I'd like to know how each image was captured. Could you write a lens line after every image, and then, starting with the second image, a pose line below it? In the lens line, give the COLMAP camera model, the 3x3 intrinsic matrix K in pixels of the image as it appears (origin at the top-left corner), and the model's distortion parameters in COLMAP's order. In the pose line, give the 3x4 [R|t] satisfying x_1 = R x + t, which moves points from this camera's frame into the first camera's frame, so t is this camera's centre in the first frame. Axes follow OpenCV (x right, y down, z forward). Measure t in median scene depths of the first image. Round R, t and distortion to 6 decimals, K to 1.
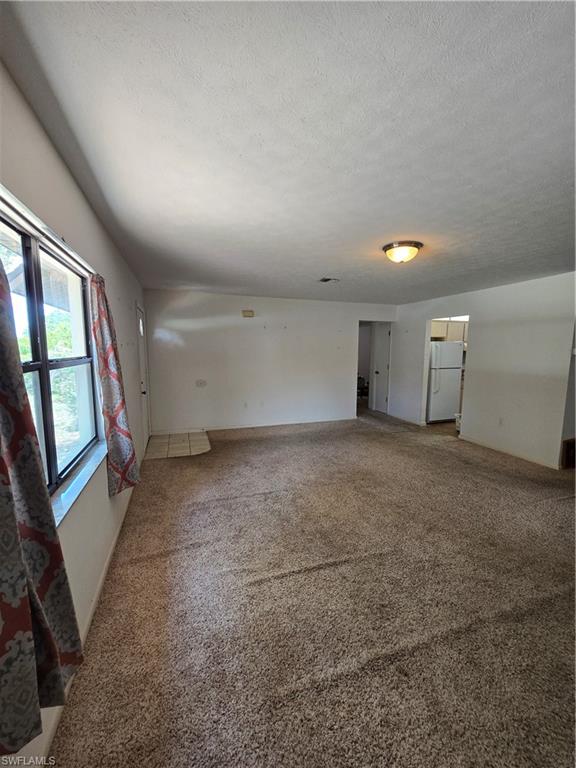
lens RADIAL K [[315.6, 0, 288.0], [0, 315.6, 384.0], [0, 0, 1]] dist [-0.000010, 0.000091]
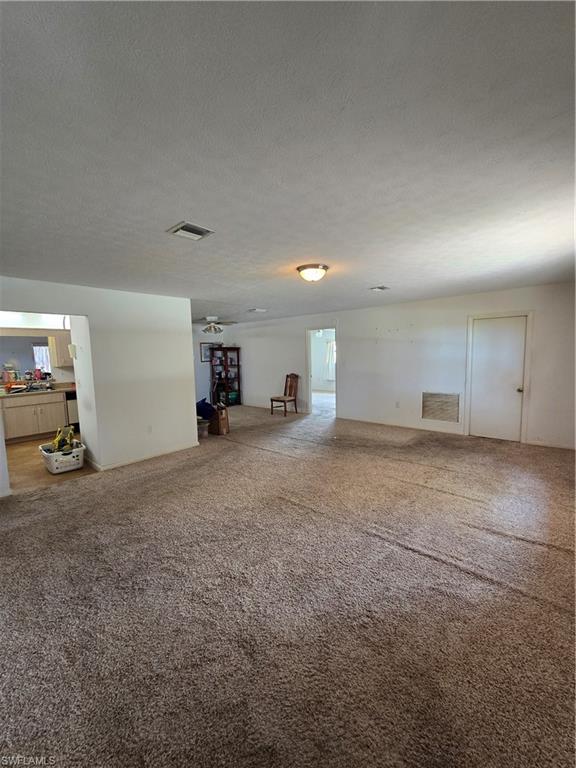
lens RADIAL K [[318.0, 0, 288.0], [0, 318.0, 384.0], [0, 0, 1]] dist [-0.037740, 0.000075]
pose [[-0.498114, -0.076815, 0.863702, -0.447606], [0.118726, 0.980646, 0.155687, -0.138339], [-0.858945, 0.180094, -0.479354, 1.191364]]
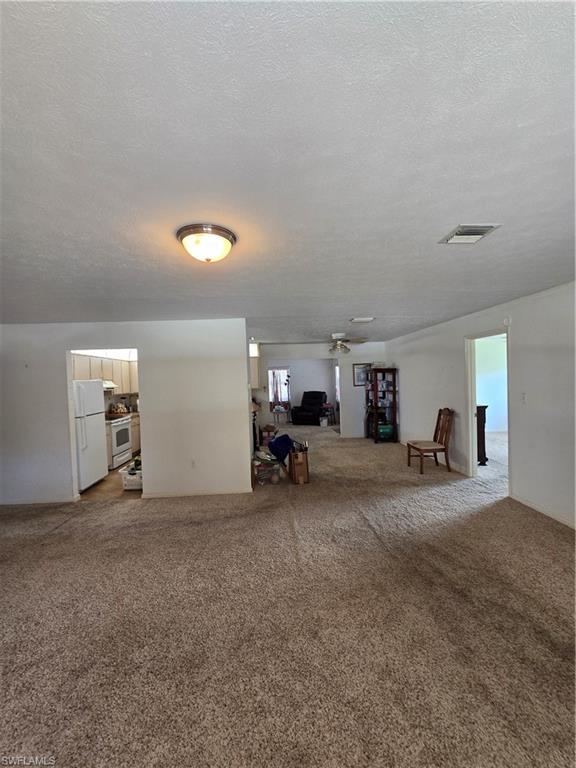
lens RADIAL K [[315.2, 0, 284.9], [0, 315.2, 391.8], [0, 0, 1]] dist [0.009850, -0.000105]
pose [[0.280397, -0.059147, 0.958060, -0.153093], [0.145851, 0.989136, 0.018379, -0.077825], [-0.948739, 0.134580, 0.285977, 0.486707]]
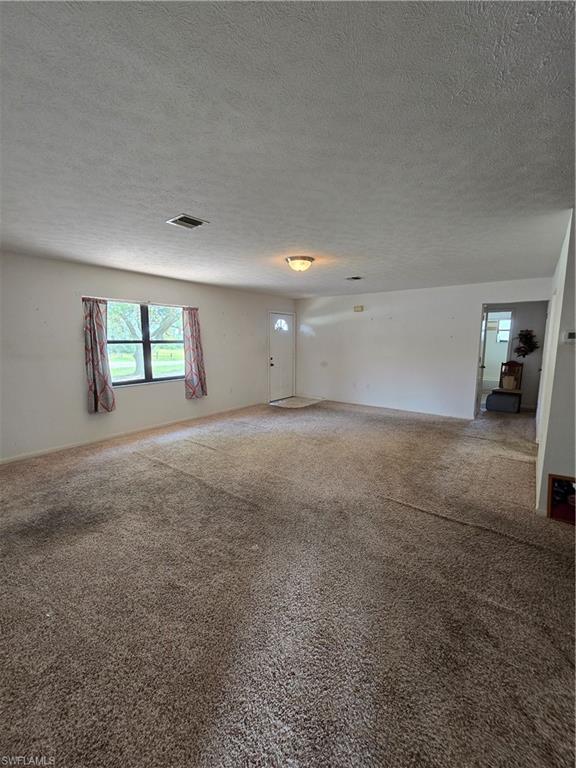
lens RADIAL K [[315.6, 0, 288.0], [0, 315.6, 384.0], [0, 0, 1]] dist [-0.000010, 0.000091]
pose [[0.549902, 0.115283, -0.827235, 1.028399], [-0.095980, 0.992590, 0.074524, -0.003574], [0.829696, 0.038418, 0.556892, 0.161146]]
